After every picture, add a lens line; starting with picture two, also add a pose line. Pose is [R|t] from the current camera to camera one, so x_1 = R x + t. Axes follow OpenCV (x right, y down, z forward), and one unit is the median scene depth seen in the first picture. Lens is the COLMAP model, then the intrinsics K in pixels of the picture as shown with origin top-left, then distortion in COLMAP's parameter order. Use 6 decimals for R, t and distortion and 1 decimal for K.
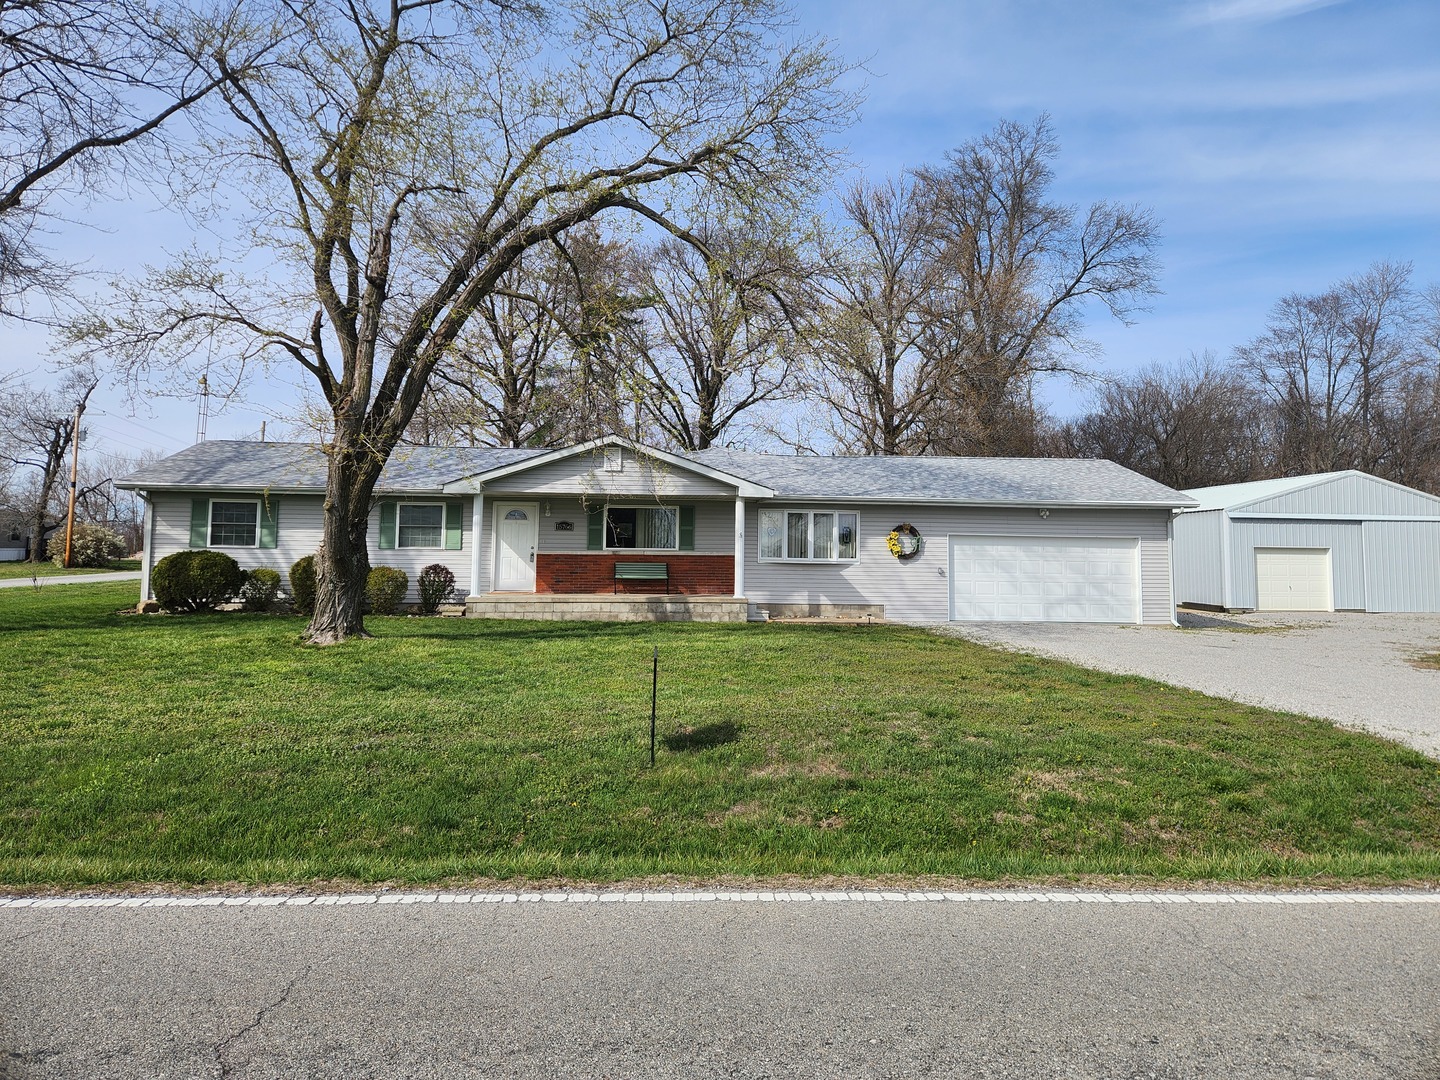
lens RADIAL K [[957.7, 0, 718.3], [0, 957.7, 493.4], [0, 0, 1]] dist [0.086466, -0.075451]
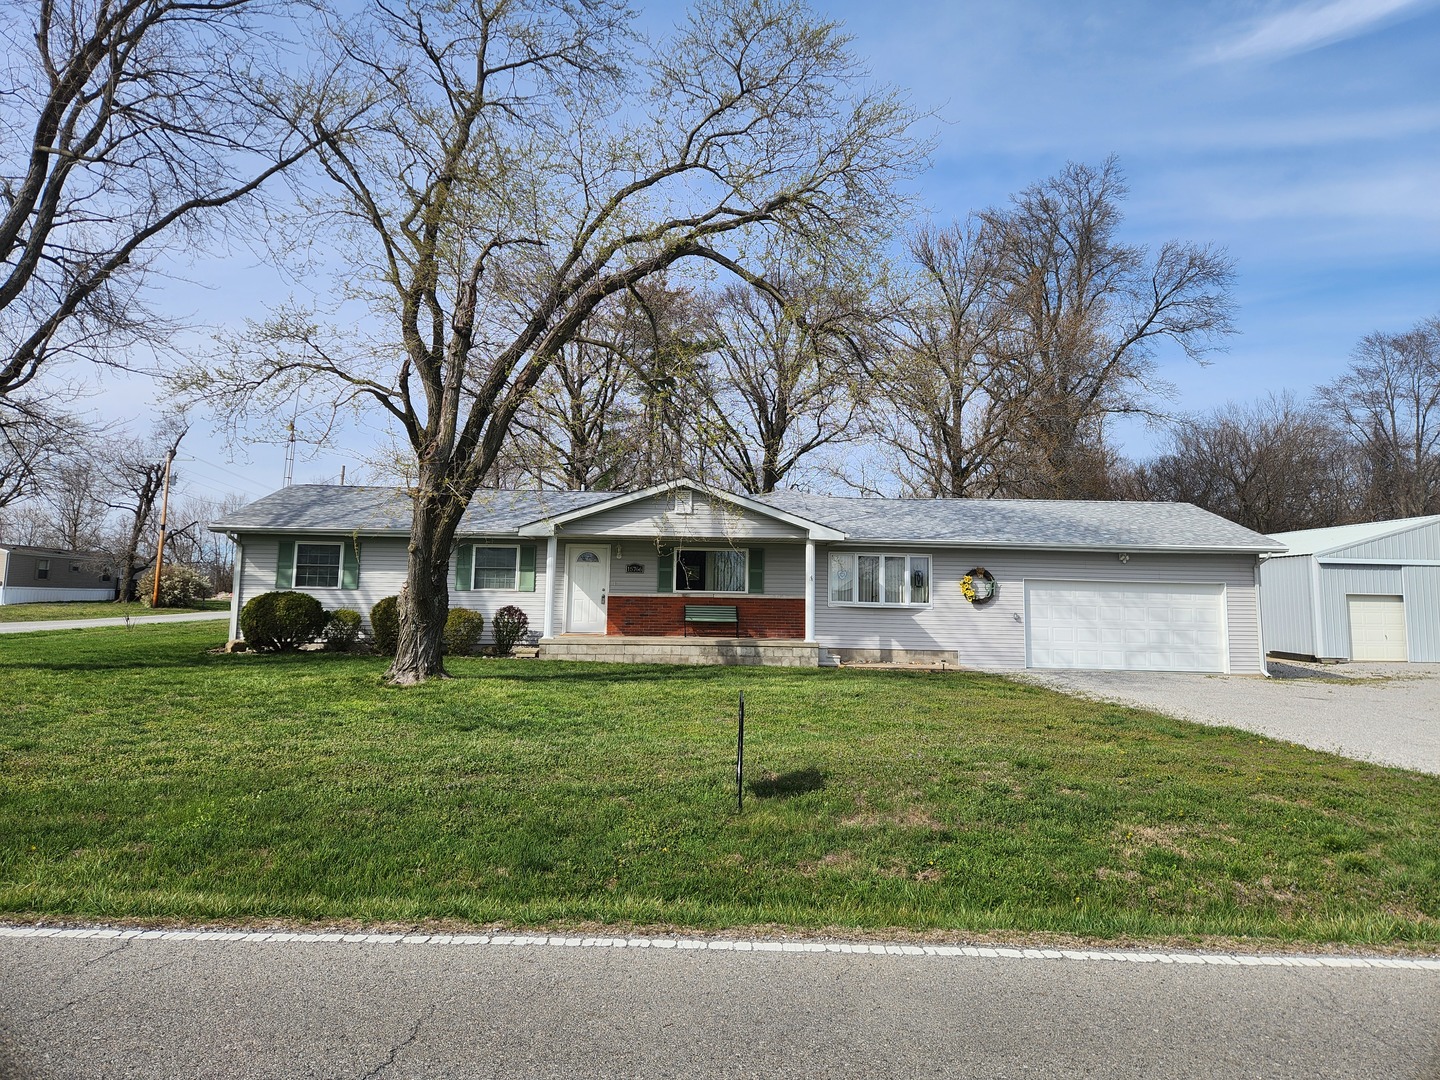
lens RADIAL K [[958.5, 0, 723.1], [0, 958.5, 492.3], [0, 0, 1]] dist [0.085465, -0.077893]
pose [[0.998272, -0.001028, -0.058749, -0.009843], [-0.001640, 0.998969, -0.045360, -0.000327], [0.058735, 0.045378, 0.997242, -0.002728]]
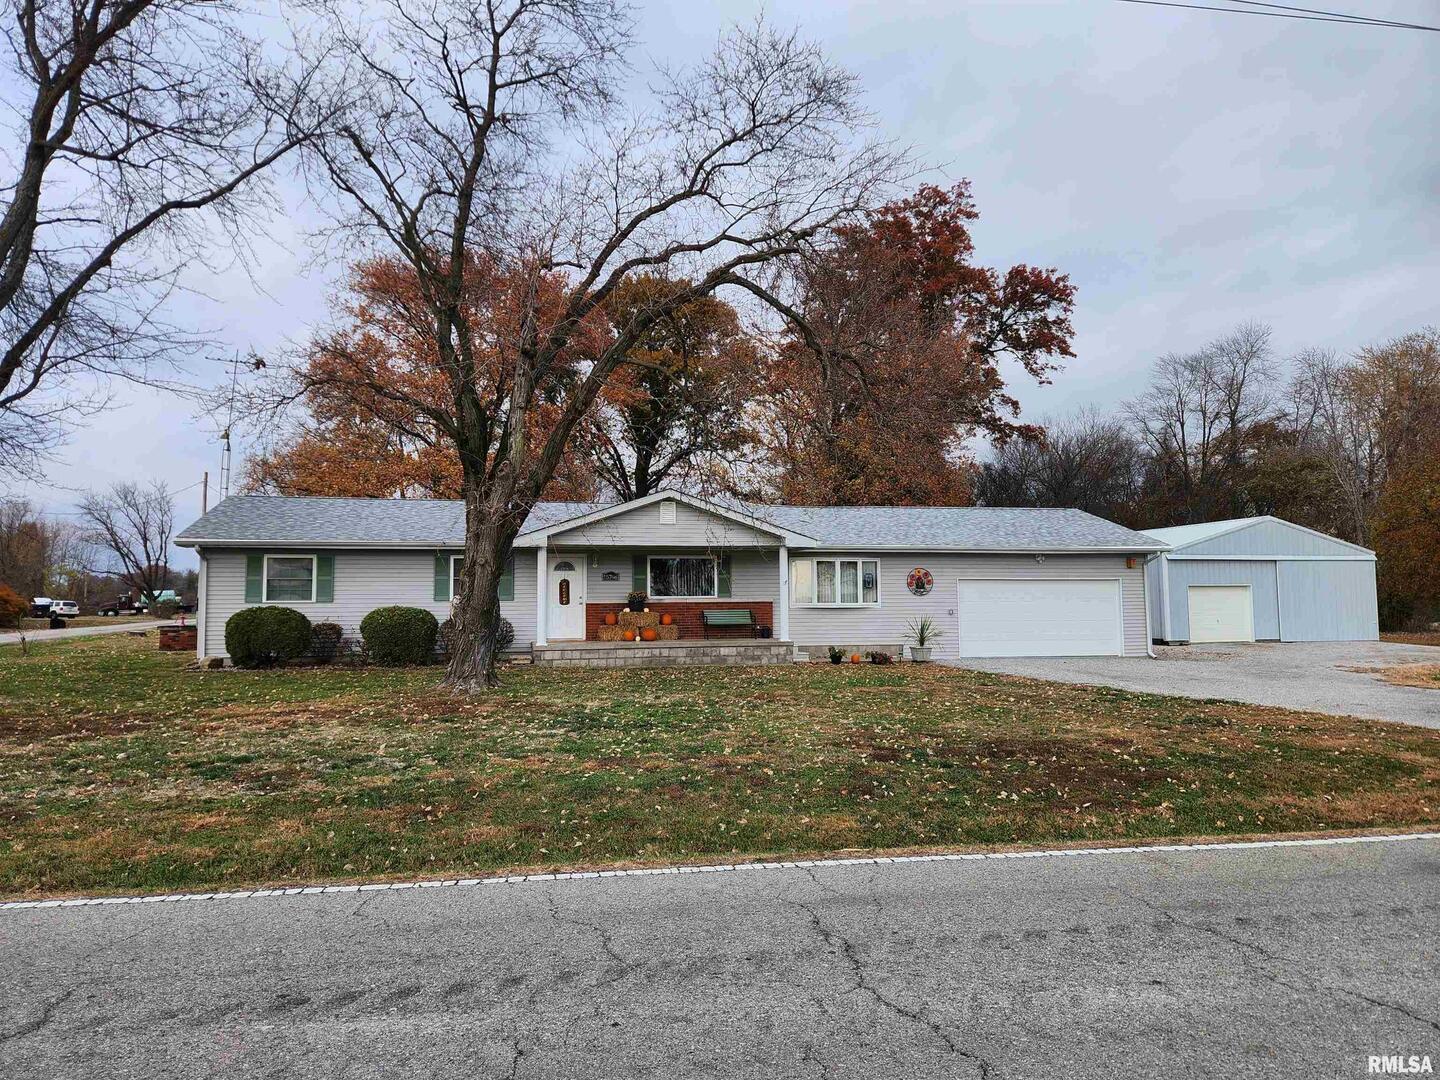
lens RADIAL K [[961.2, 0, 709.0], [0, 961.2, 534.3], [0, 0, 1]] dist [0.081600, -0.071906]
pose [[0.992785, -0.009465, 0.119531, -0.198183], [0.010097, 0.999938, -0.004678, -0.006381], [-0.119479, 0.005851, 0.992819, -0.062531]]
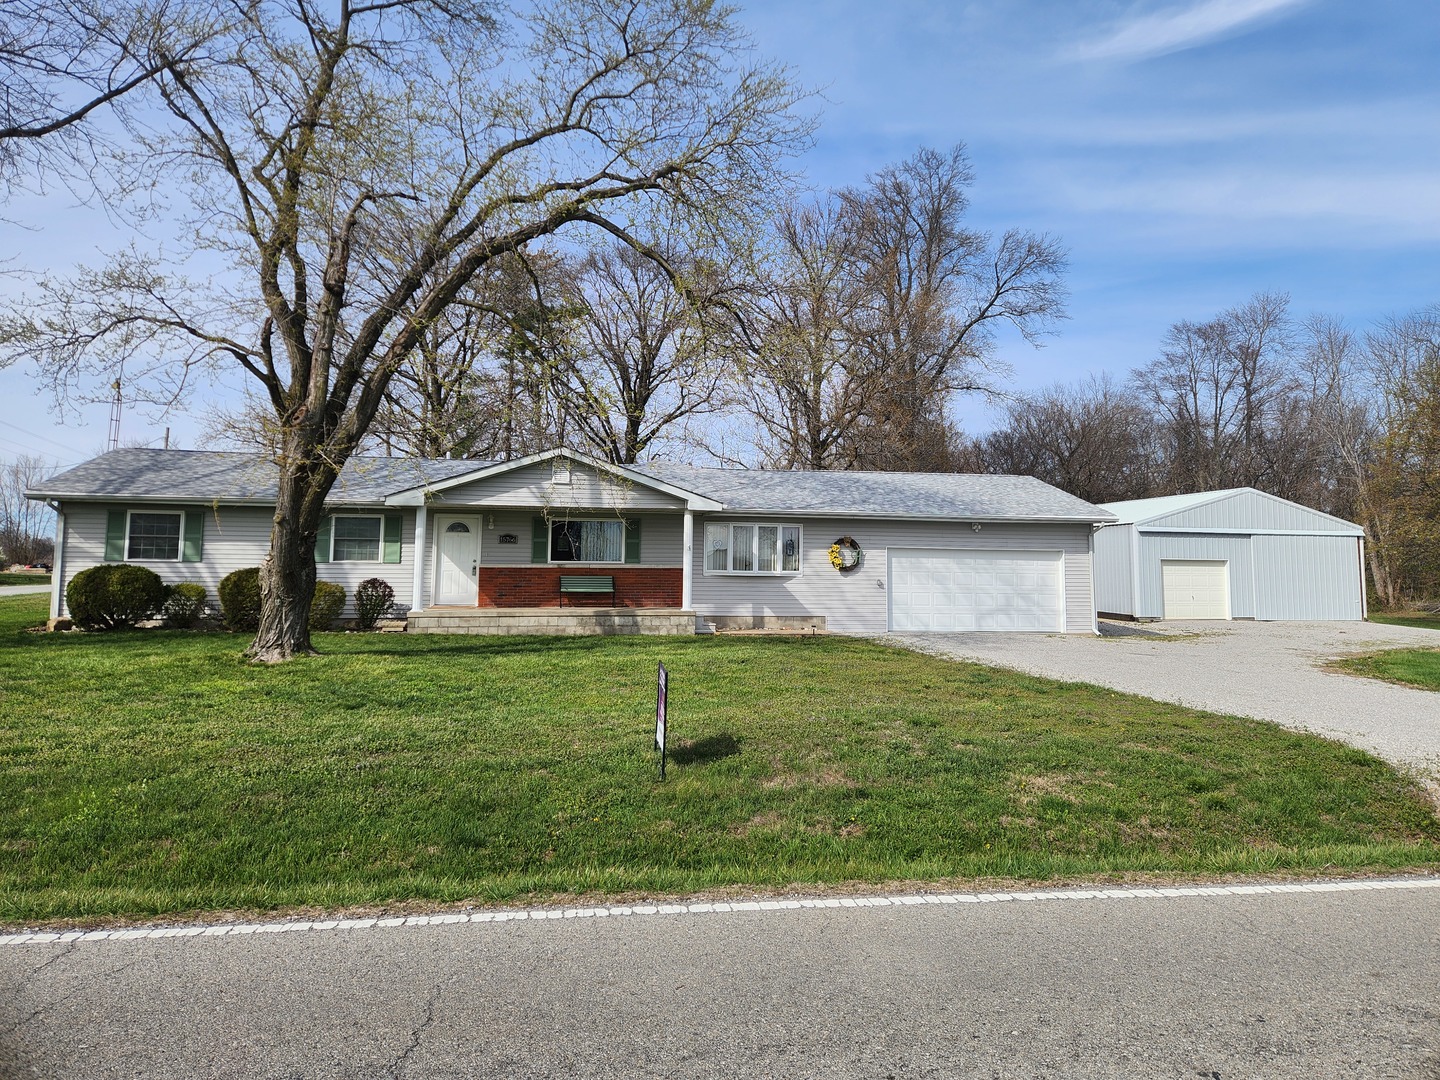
lens RADIAL K [[955.7, 0, 727.3], [0, 955.7, 491.3], [0, 0, 1]] dist [0.088820, -0.074952]
pose [[0.995089, 0.006470, 0.098770, -0.037742], [-0.005037, 0.999878, -0.014752, -0.001678], [-0.098853, 0.014182, 0.995001, -0.005197]]
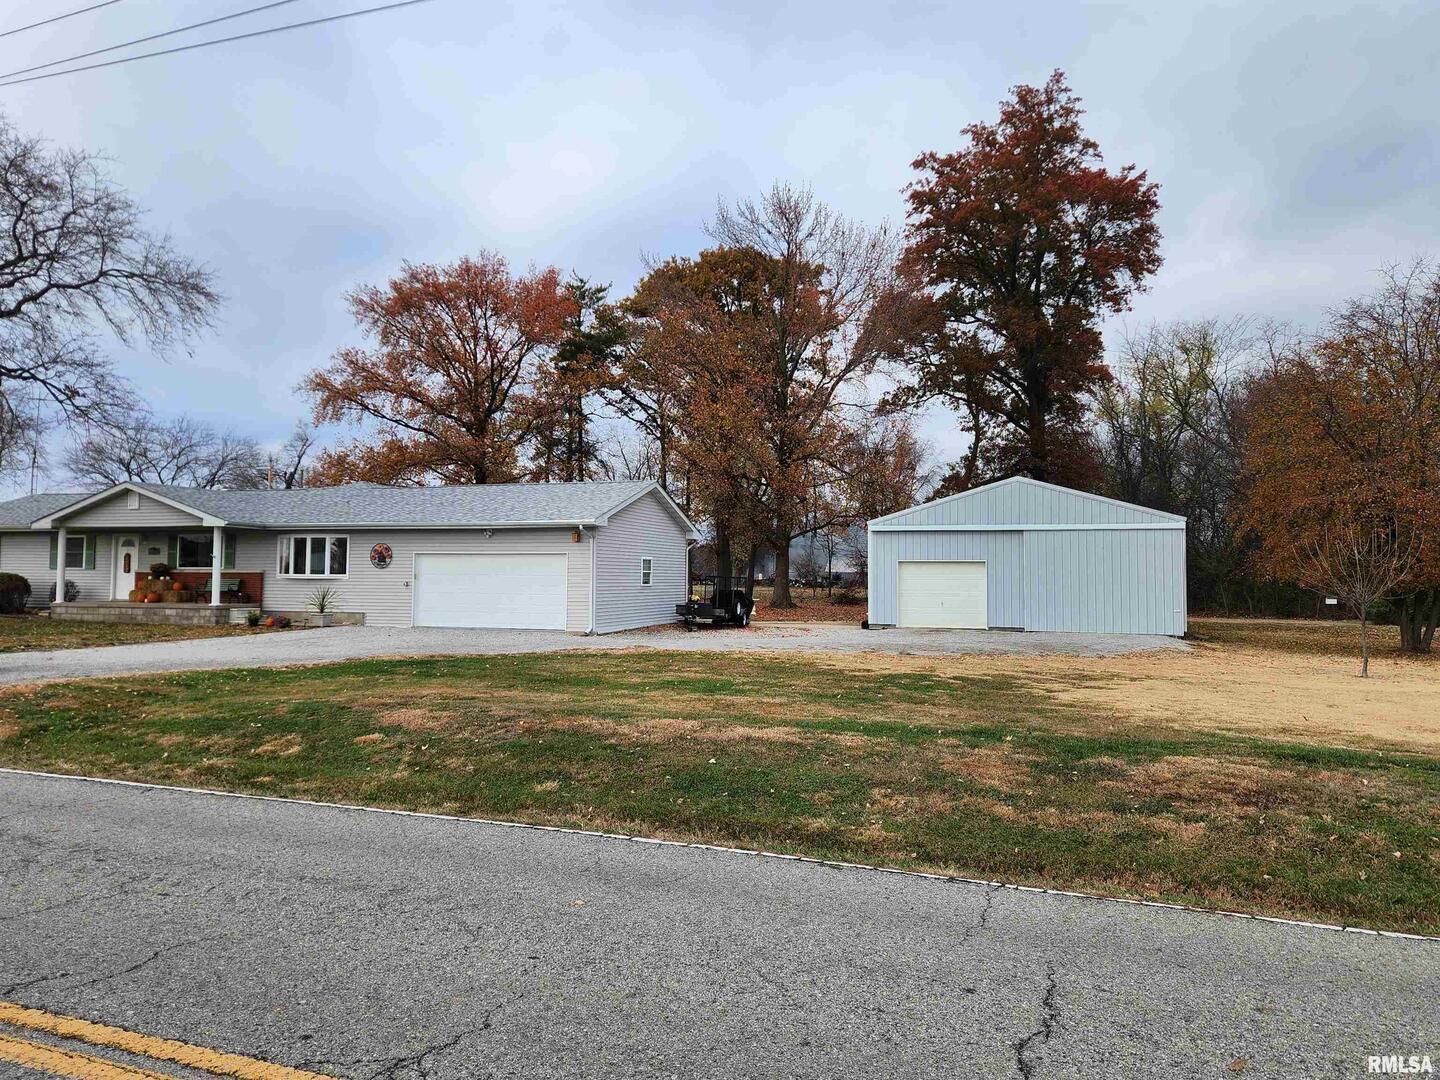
lens RADIAL K [[961.2, 0, 709.0], [0, 961.2, 534.3], [0, 0, 1]] dist [0.081600, -0.071906]
pose [[0.902108, -0.021257, -0.430986, 1.235889], [0.030557, 0.999425, 0.014666, 0.015666], [0.430427, -0.026400, 0.902239, 0.111840]]
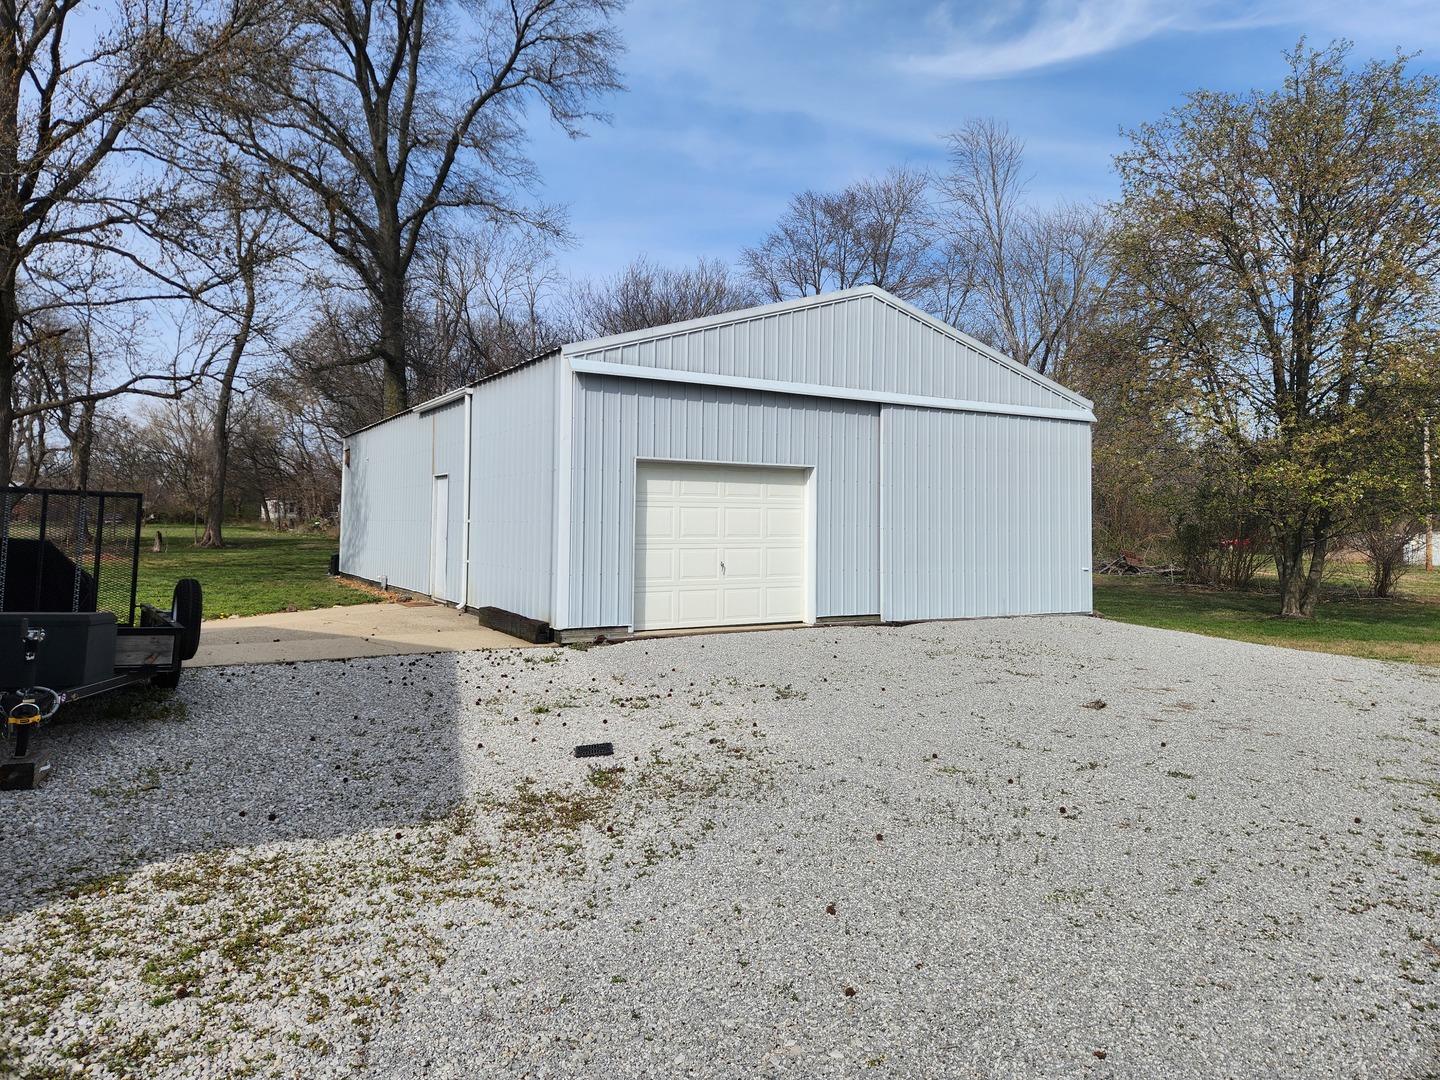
lens RADIAL K [[958.5, 0, 723.1], [0, 958.5, 492.3], [0, 0, 1]] dist [0.085465, -0.077893]
pose [[0.906594, 0.015108, 0.421734, 0.669864], [-0.032025, 0.998940, 0.033058, 0.085537], [-0.420788, -0.043476, 0.906117, 1.035841]]
